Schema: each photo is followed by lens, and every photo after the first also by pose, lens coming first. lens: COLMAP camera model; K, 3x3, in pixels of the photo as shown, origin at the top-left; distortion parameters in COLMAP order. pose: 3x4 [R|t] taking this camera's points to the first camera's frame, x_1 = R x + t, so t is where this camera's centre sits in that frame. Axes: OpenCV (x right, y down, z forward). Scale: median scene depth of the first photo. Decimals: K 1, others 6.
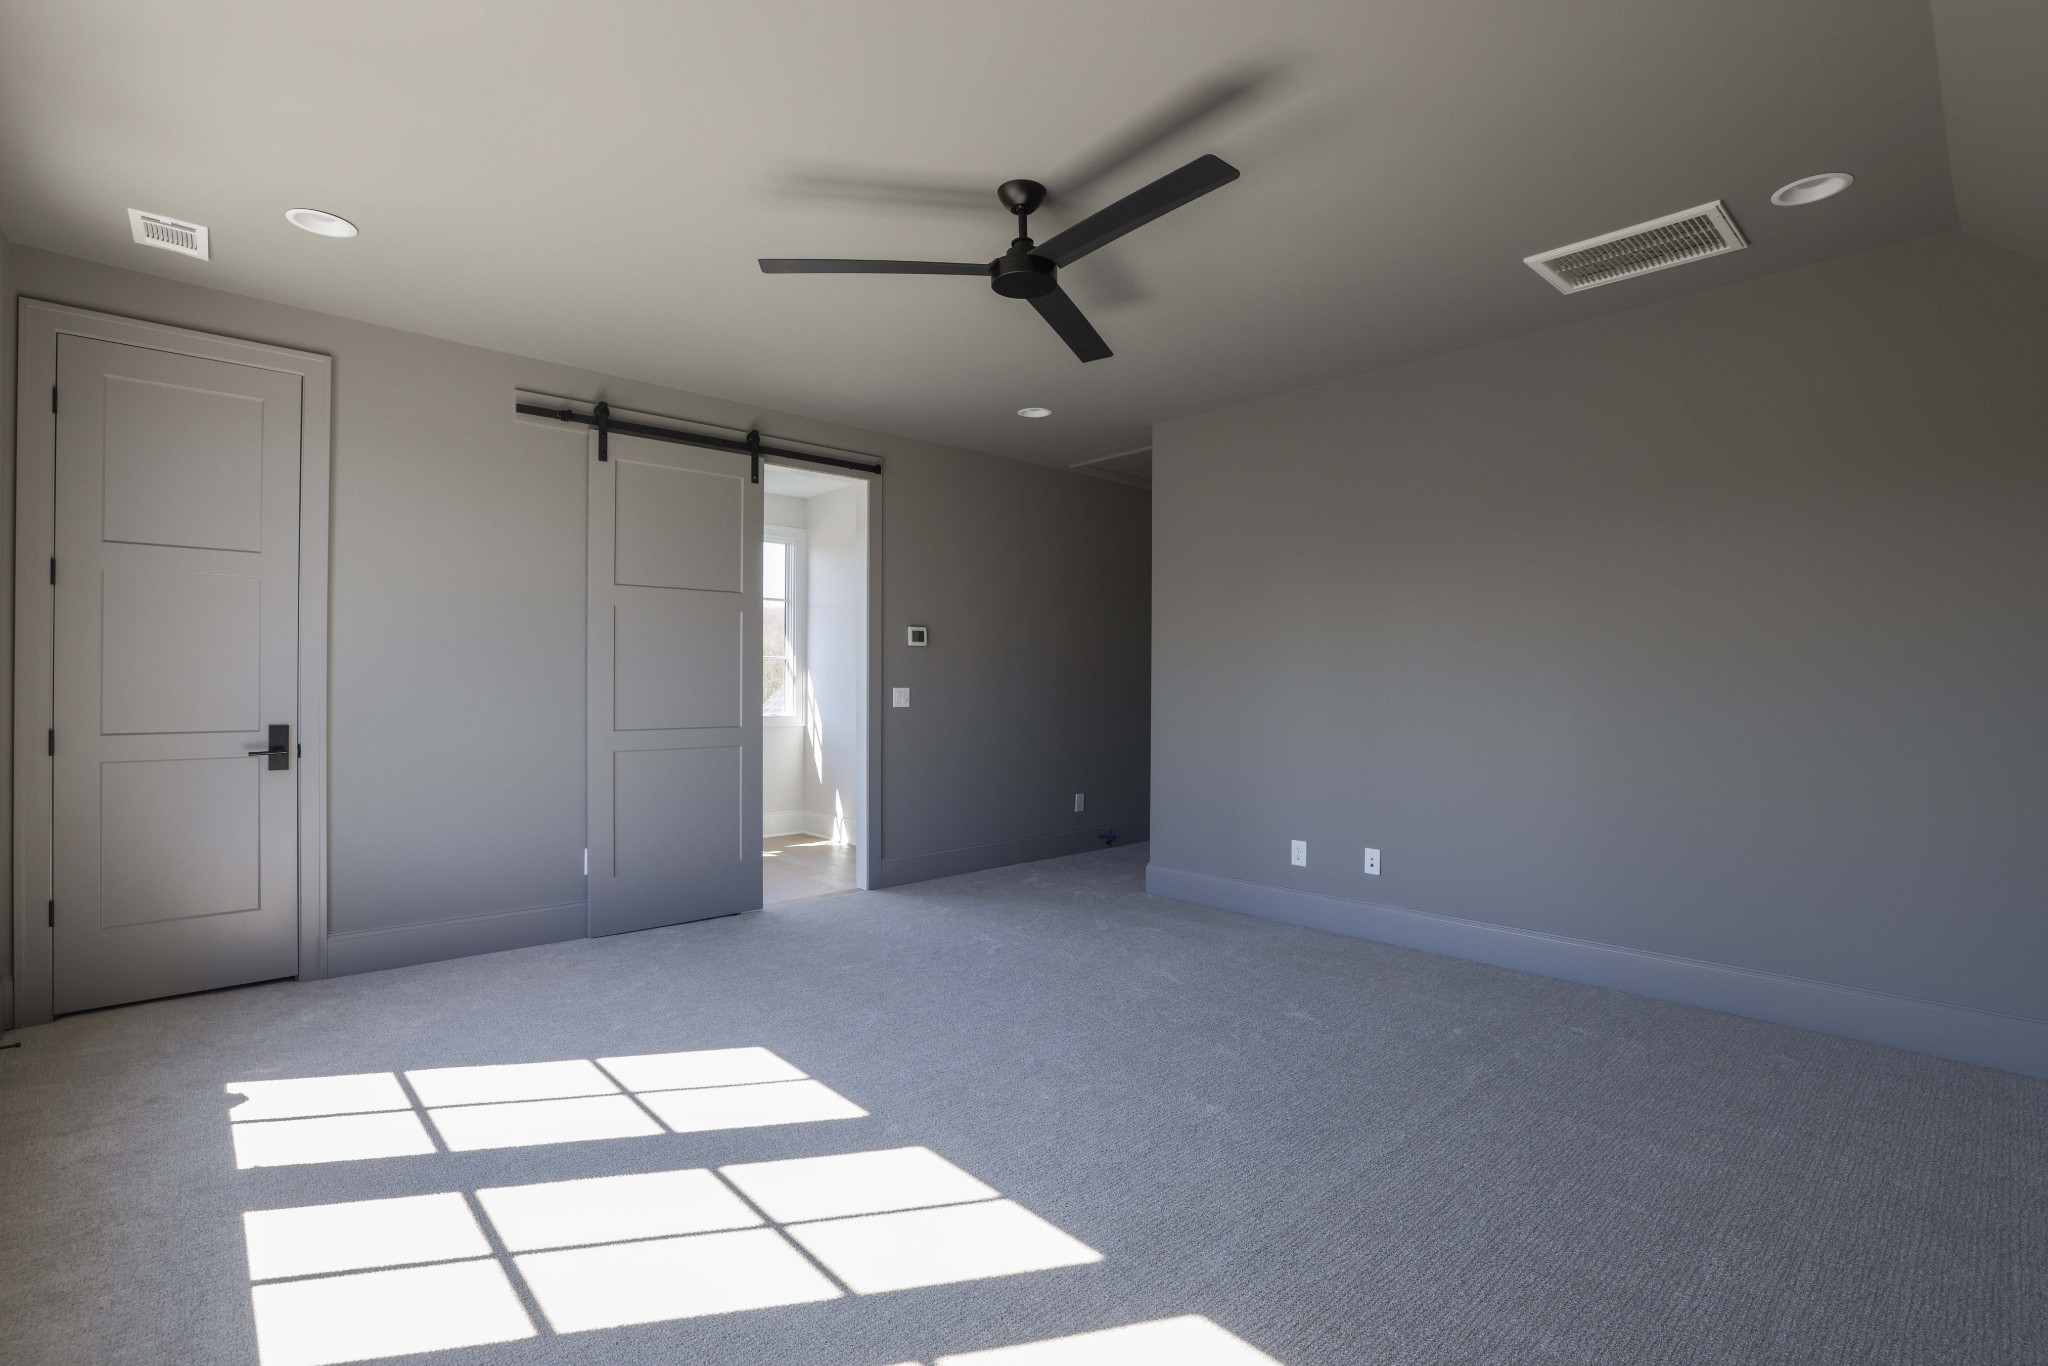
lens RADIAL K [[945.5, 0, 1018.0], [0, 945.5, 675.4], [0, 0, 1]] dist [-0.000096, 0.000370]
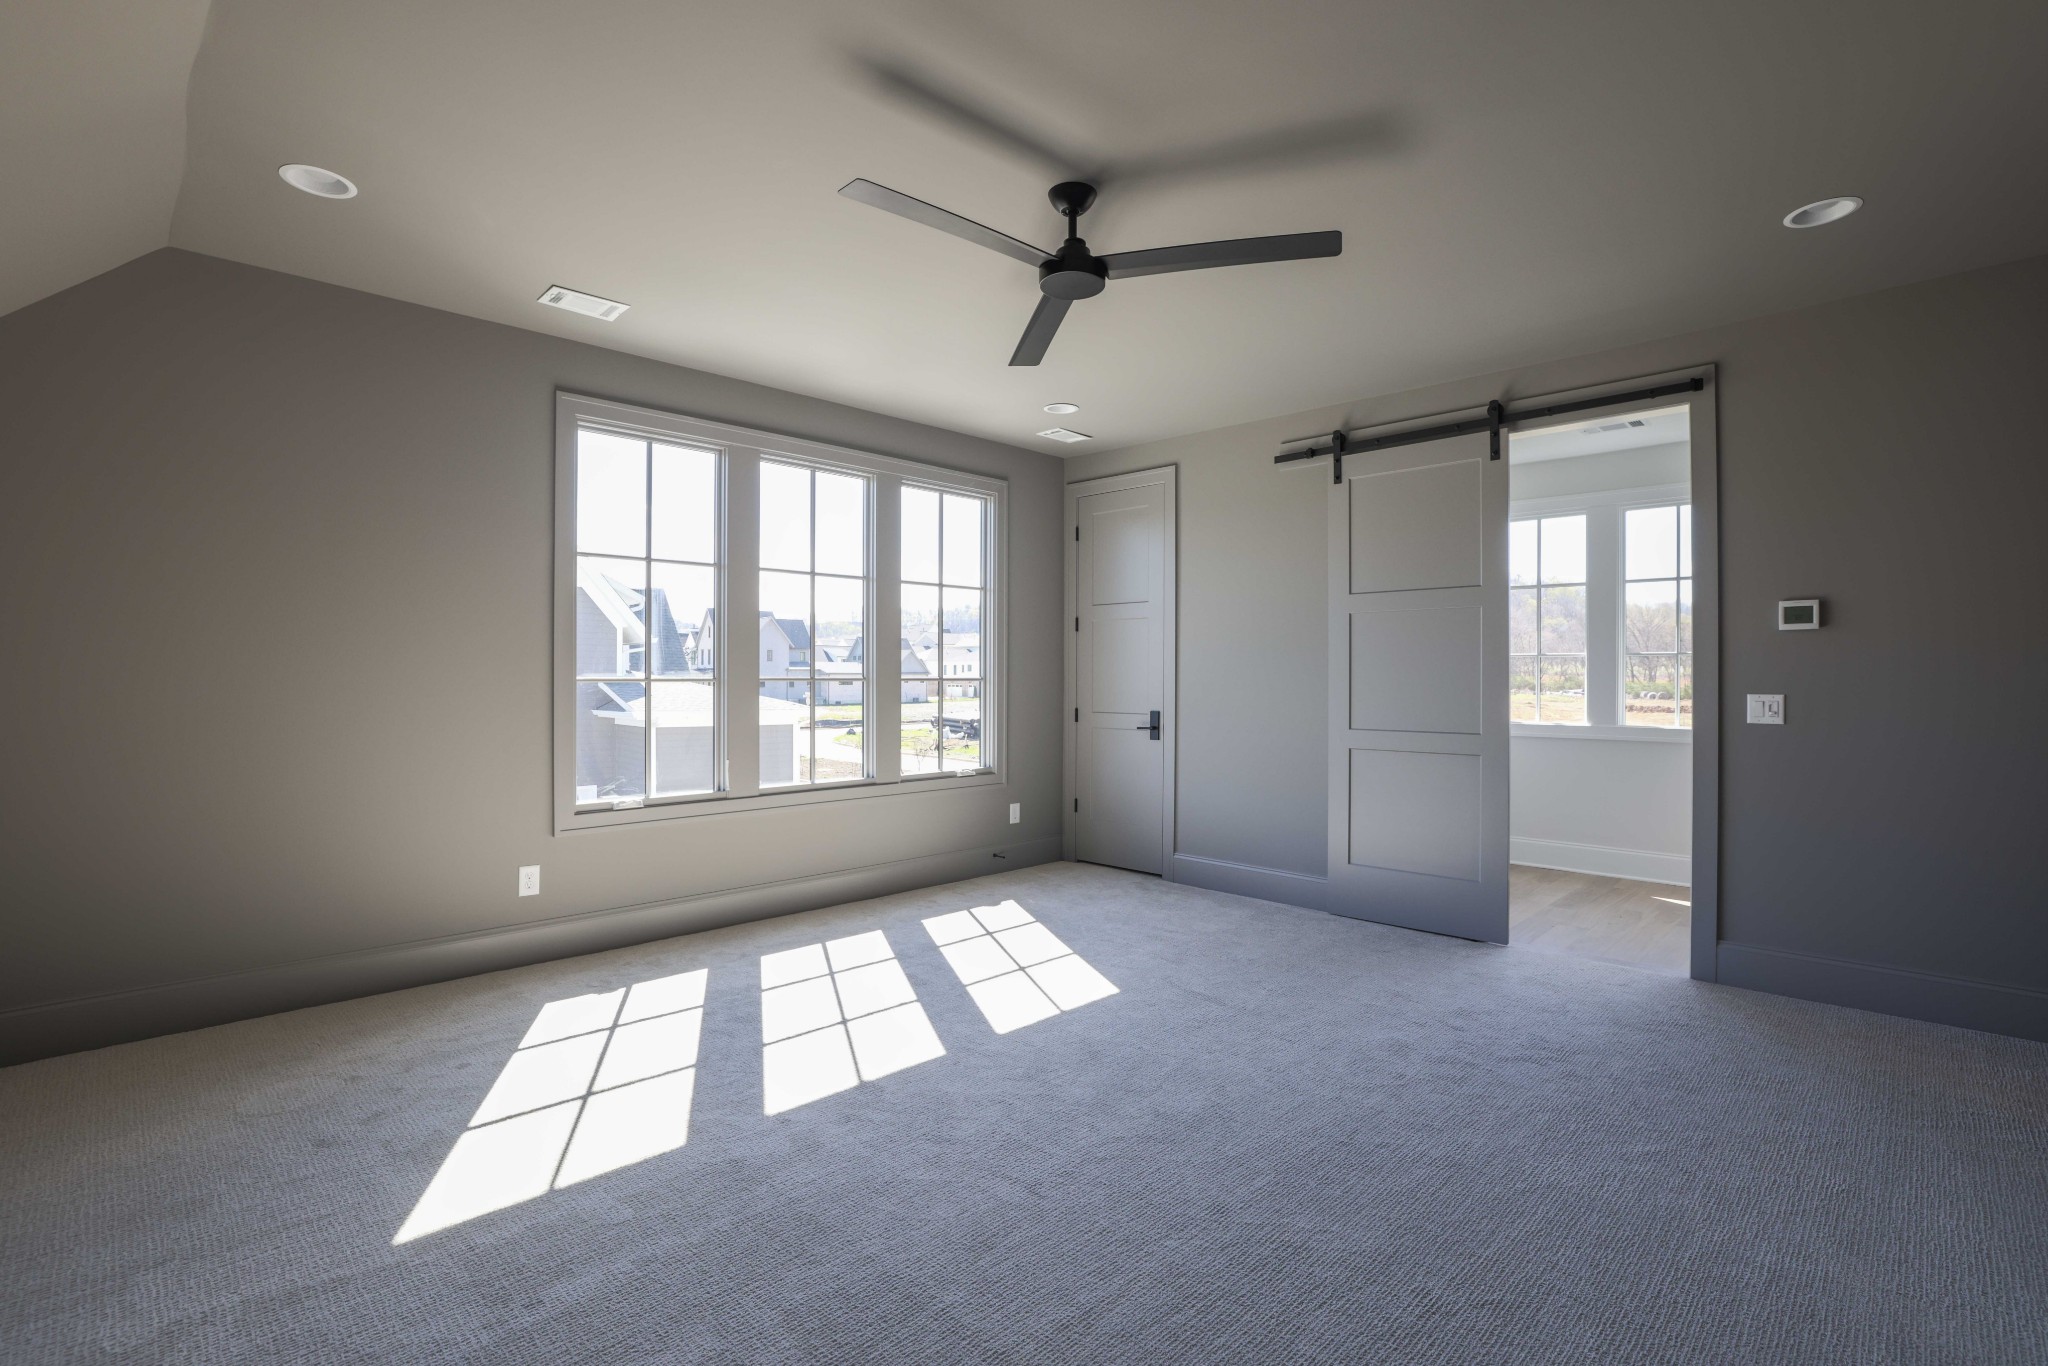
lens RADIAL K [[978.6, 0, 1028.5], [0, 978.6, 672.1], [0, 0, 1]] dist [-0.001371, 0.000065]
pose [[0.073020, -0.014132, -0.997230, 0.665441], [-0.001180, 0.999898, -0.014256, 0.009786], [0.997330, 0.002218, 0.072996, 0.555680]]
